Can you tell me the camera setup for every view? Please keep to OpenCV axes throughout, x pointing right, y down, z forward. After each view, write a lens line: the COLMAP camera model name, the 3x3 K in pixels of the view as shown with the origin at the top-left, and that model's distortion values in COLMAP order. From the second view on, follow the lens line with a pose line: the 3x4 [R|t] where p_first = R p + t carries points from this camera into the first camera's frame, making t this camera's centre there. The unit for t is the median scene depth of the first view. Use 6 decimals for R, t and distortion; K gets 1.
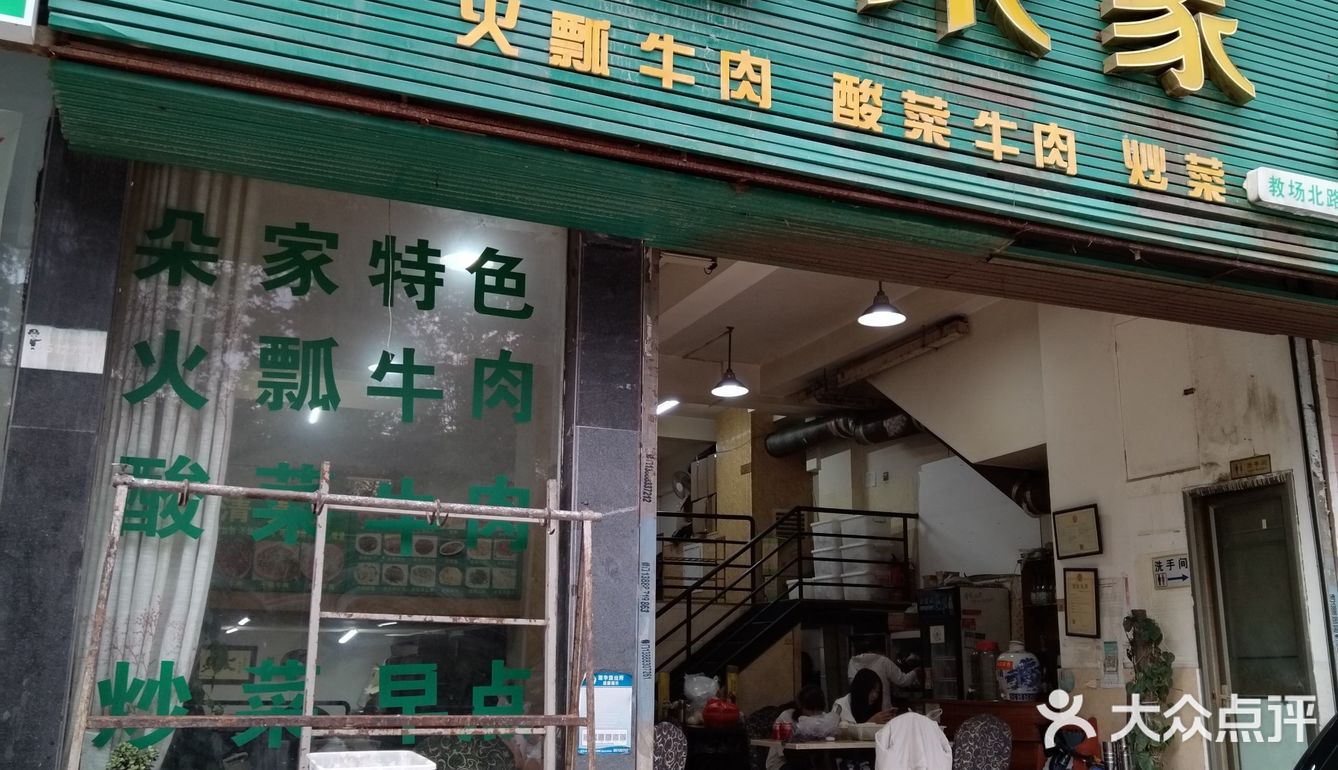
lens RADIAL K [[1202.0, 0, 669.0], [0, 1202.0, 381.8], [0, 0, 1]] dist [-0.017510, -0.006711]
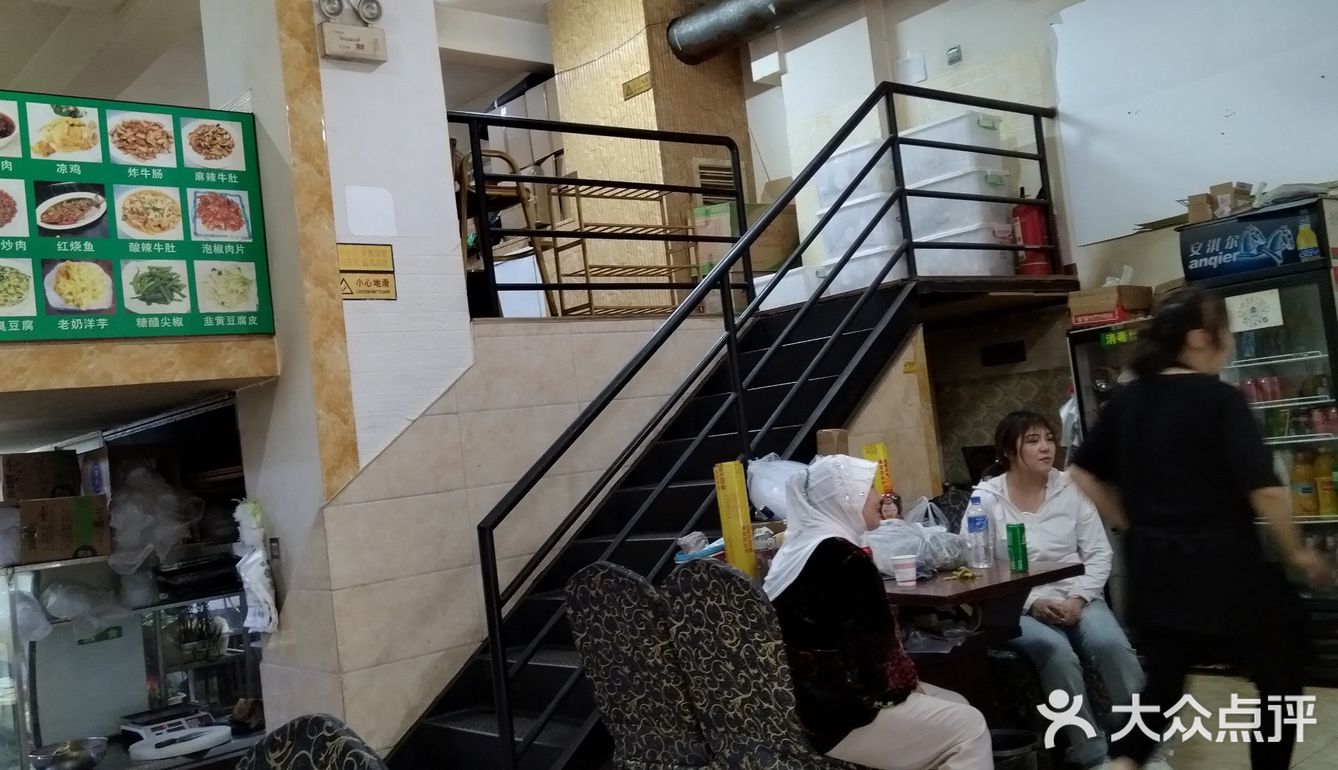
lens RADIAL K [[1202.0, 0, 669.1], [0, 1202.0, 384.9], [0, 0, 1]] dist [-0.017510, -0.006711]
pose [[0.944099, -0.103692, 0.312929, -0.122243], [0.048830, 0.982759, 0.178327, 0.128217], [-0.326025, -0.153078, 0.932885, 0.564505]]
